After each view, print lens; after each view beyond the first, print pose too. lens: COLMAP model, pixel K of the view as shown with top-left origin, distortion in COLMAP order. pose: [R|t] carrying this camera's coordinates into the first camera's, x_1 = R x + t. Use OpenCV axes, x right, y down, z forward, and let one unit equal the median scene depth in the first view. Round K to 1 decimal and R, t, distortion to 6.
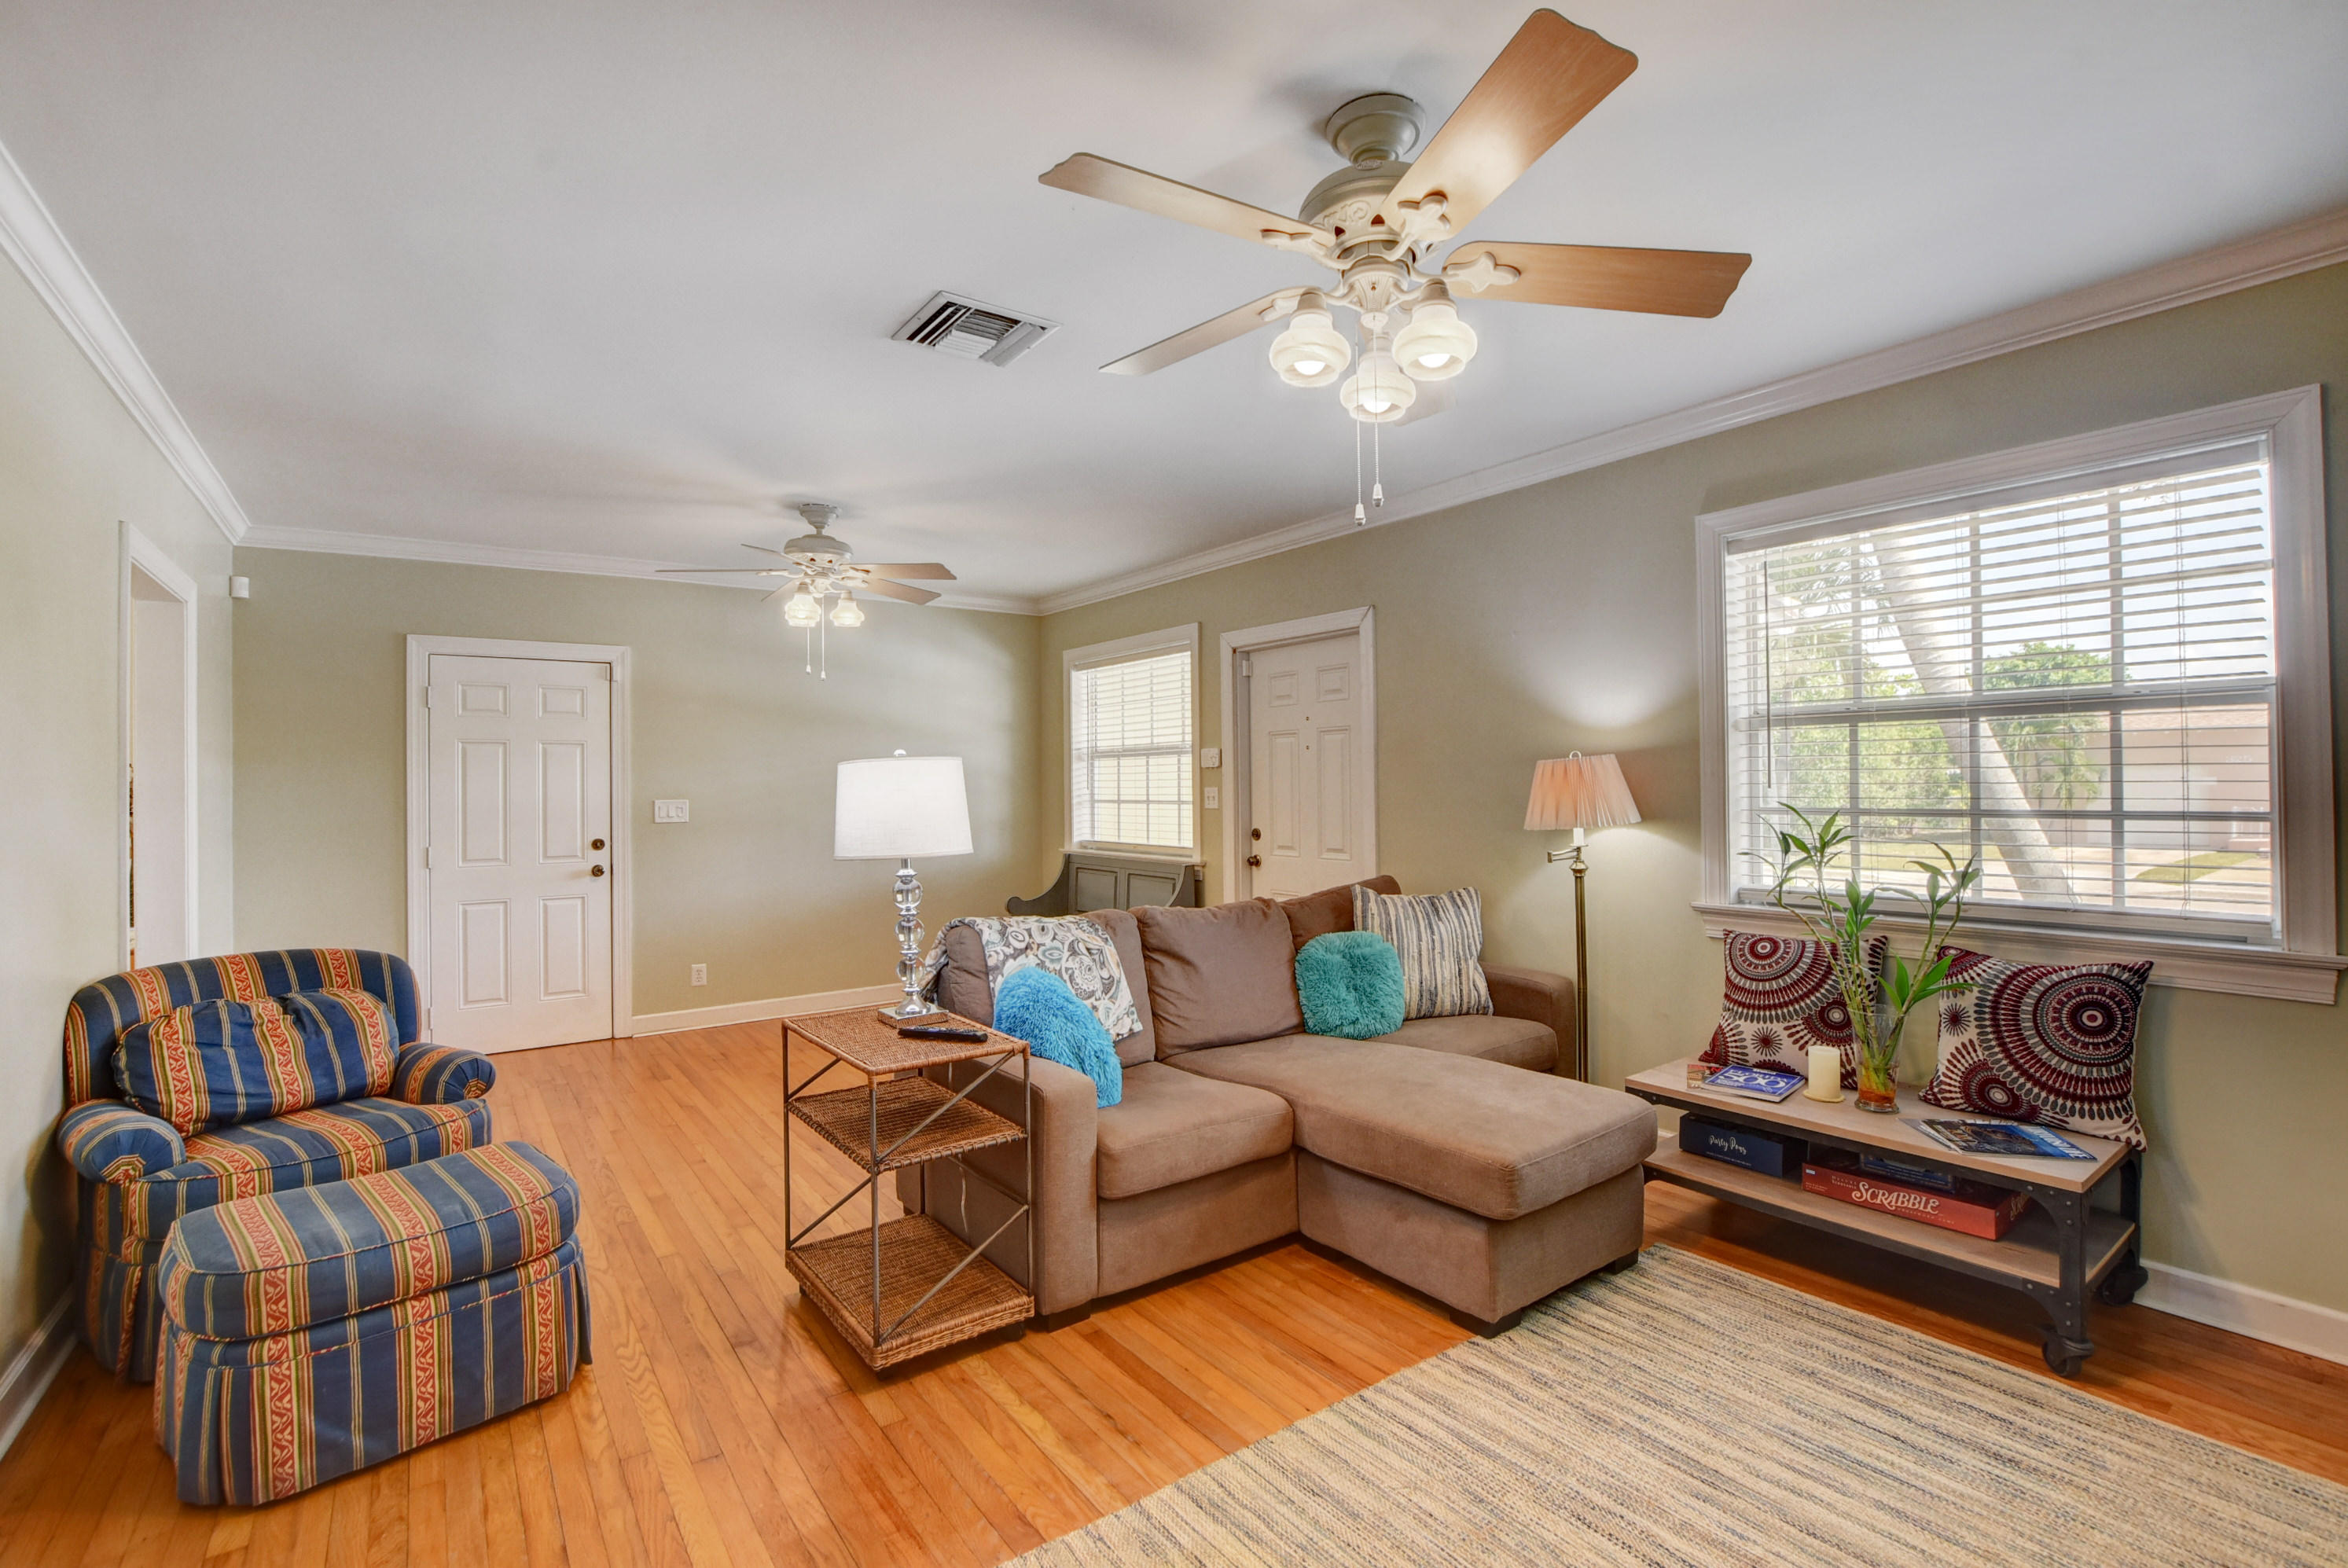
lens RADIAL K [[1036.8, 0, 1179.6], [0, 1036.8, 779.7], [0, 0, 1]] dist [-0.029877, 0.002900]
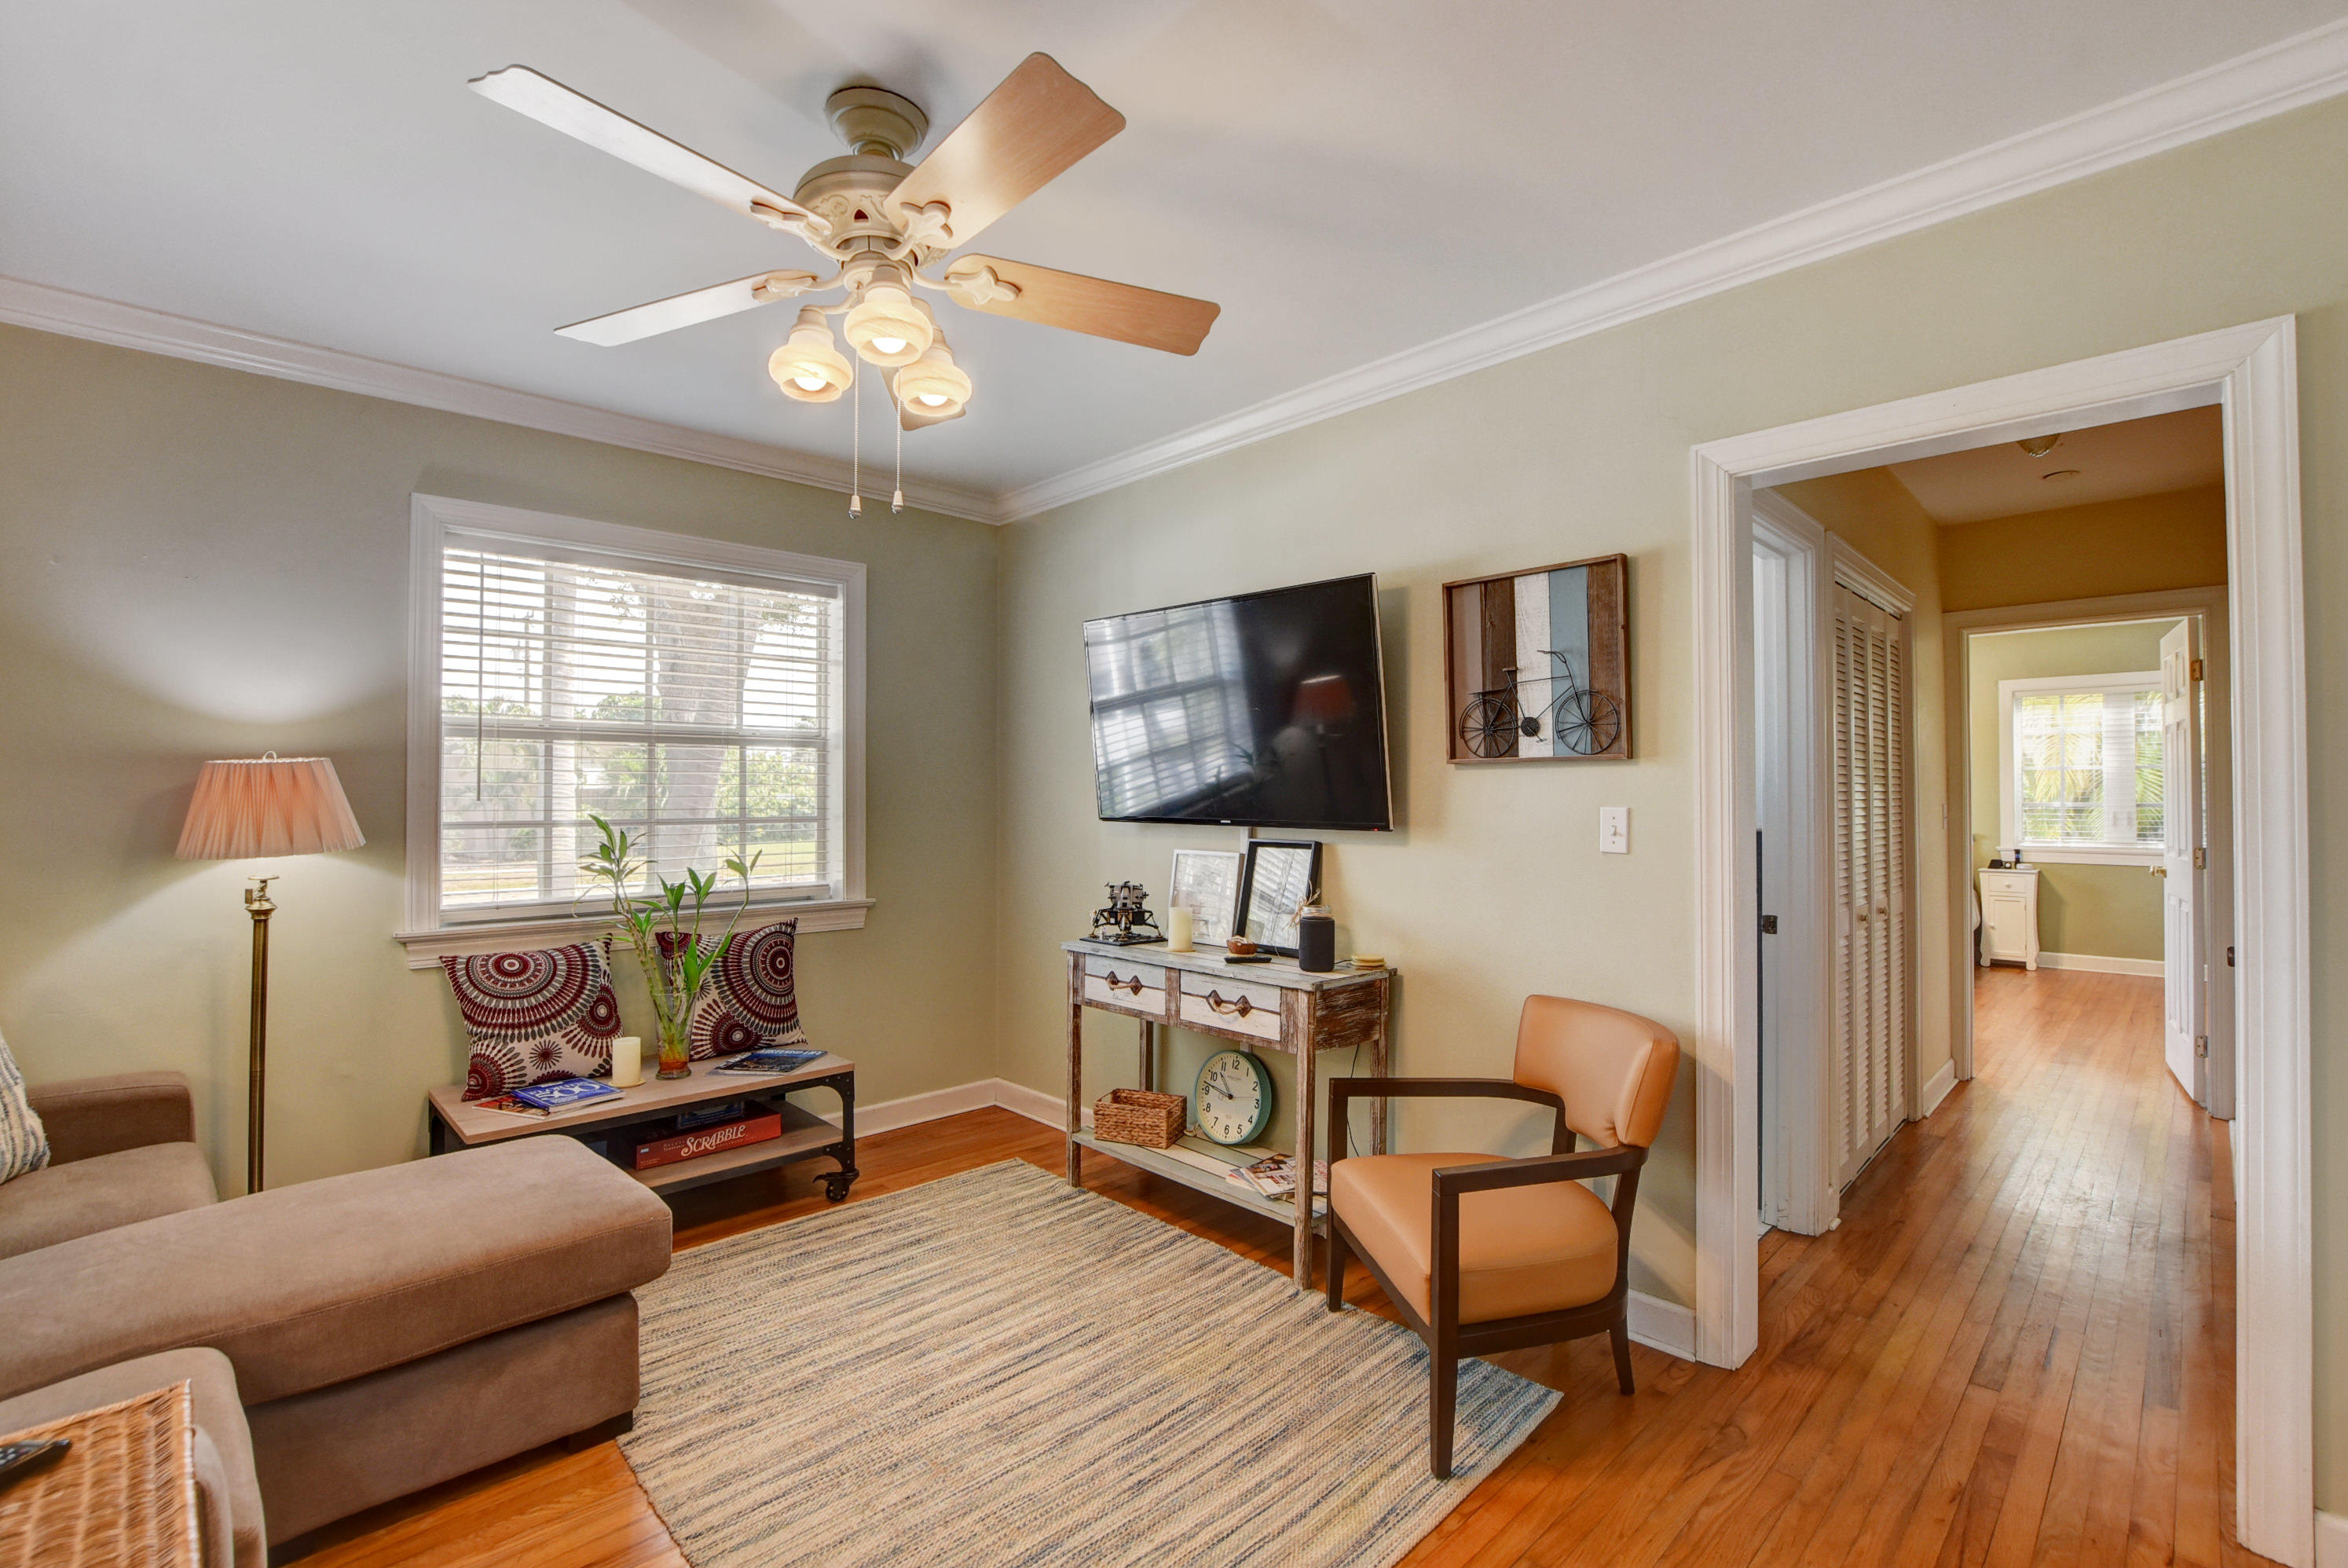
lens RADIAL K [[1036.9, 0, 1180.7], [0, 1036.9, 776.7], [0, 0, 1]] dist [-0.029877, 0.002900]
pose [[-0.135561, 0.027292, 0.990393, -0.582093], [-0.002658, 0.999607, -0.027910, 0.013000], [-0.990765, -0.006416, -0.135435, 0.606149]]
